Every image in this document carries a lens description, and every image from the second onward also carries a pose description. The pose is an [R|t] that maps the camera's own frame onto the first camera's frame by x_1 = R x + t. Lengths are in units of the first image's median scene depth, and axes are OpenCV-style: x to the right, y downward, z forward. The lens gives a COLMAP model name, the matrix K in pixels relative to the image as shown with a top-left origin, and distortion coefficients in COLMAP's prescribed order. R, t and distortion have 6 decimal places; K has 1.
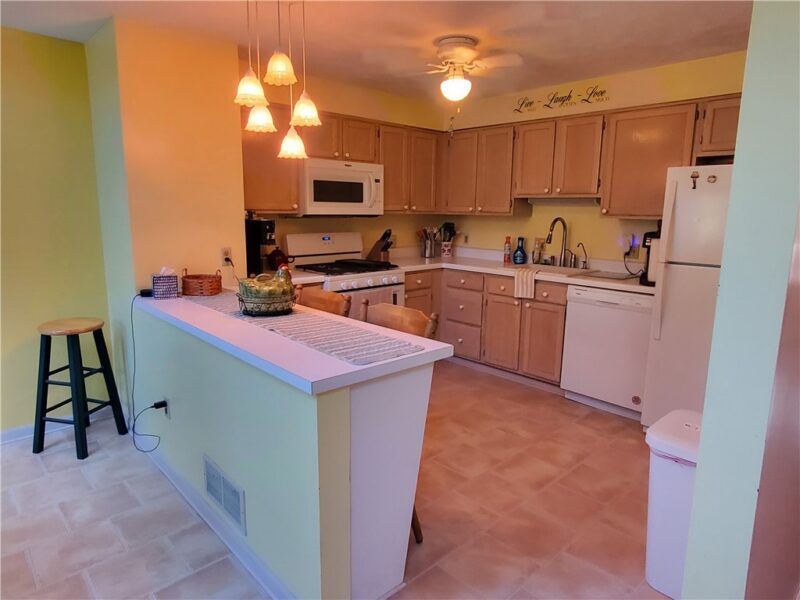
lens RADIAL K [[503.3, 0, 396.7], [0, 503.3, 297.2], [0, 0, 1]] dist [0.005021, 0.003326]
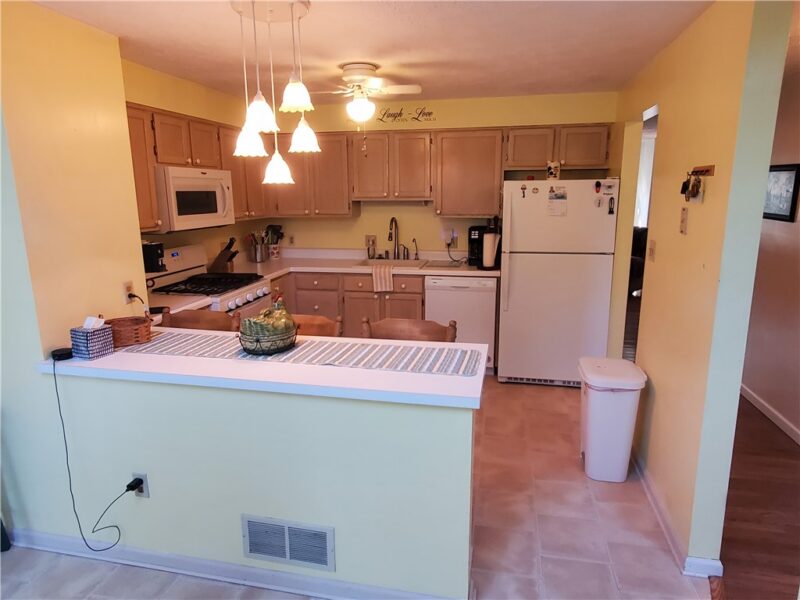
lens RADIAL K [[503.3, 0, 396.7], [0, 503.3, 297.2], [0, 0, 1]] dist [0.005021, 0.003326]
pose [[0.819556, -0.140706, 0.555454, -0.351957], [0.121019, 0.990019, 0.072230, -0.063772], [-0.560073, 0.008024, 0.828404, 0.050669]]
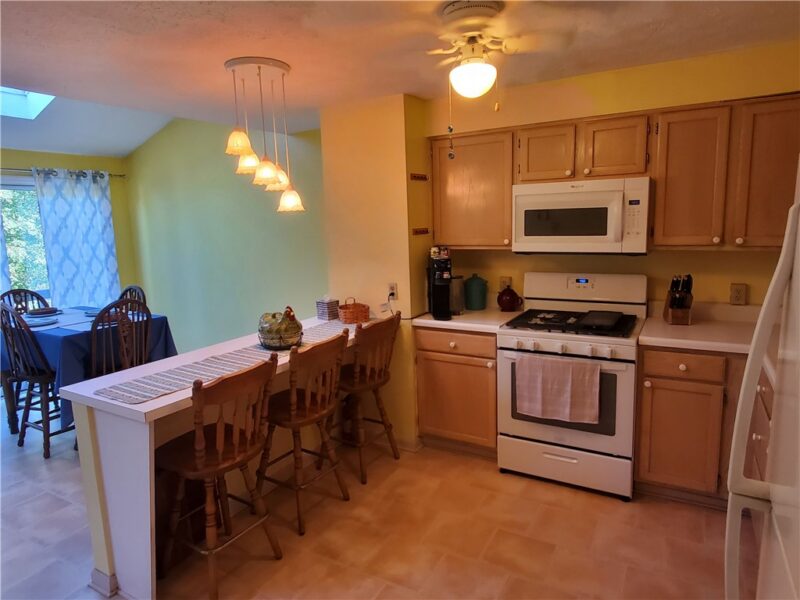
lens RADIAL K [[503.3, 0, 396.7], [0, 503.3, 297.2], [0, 0, 1]] dist [0.005021, 0.003326]
pose [[0.289226, 0.127468, -0.948736, 0.554807], [-0.133445, 0.986786, 0.091899, -0.135317], [0.947914, 0.100025, 0.302414, 0.547145]]
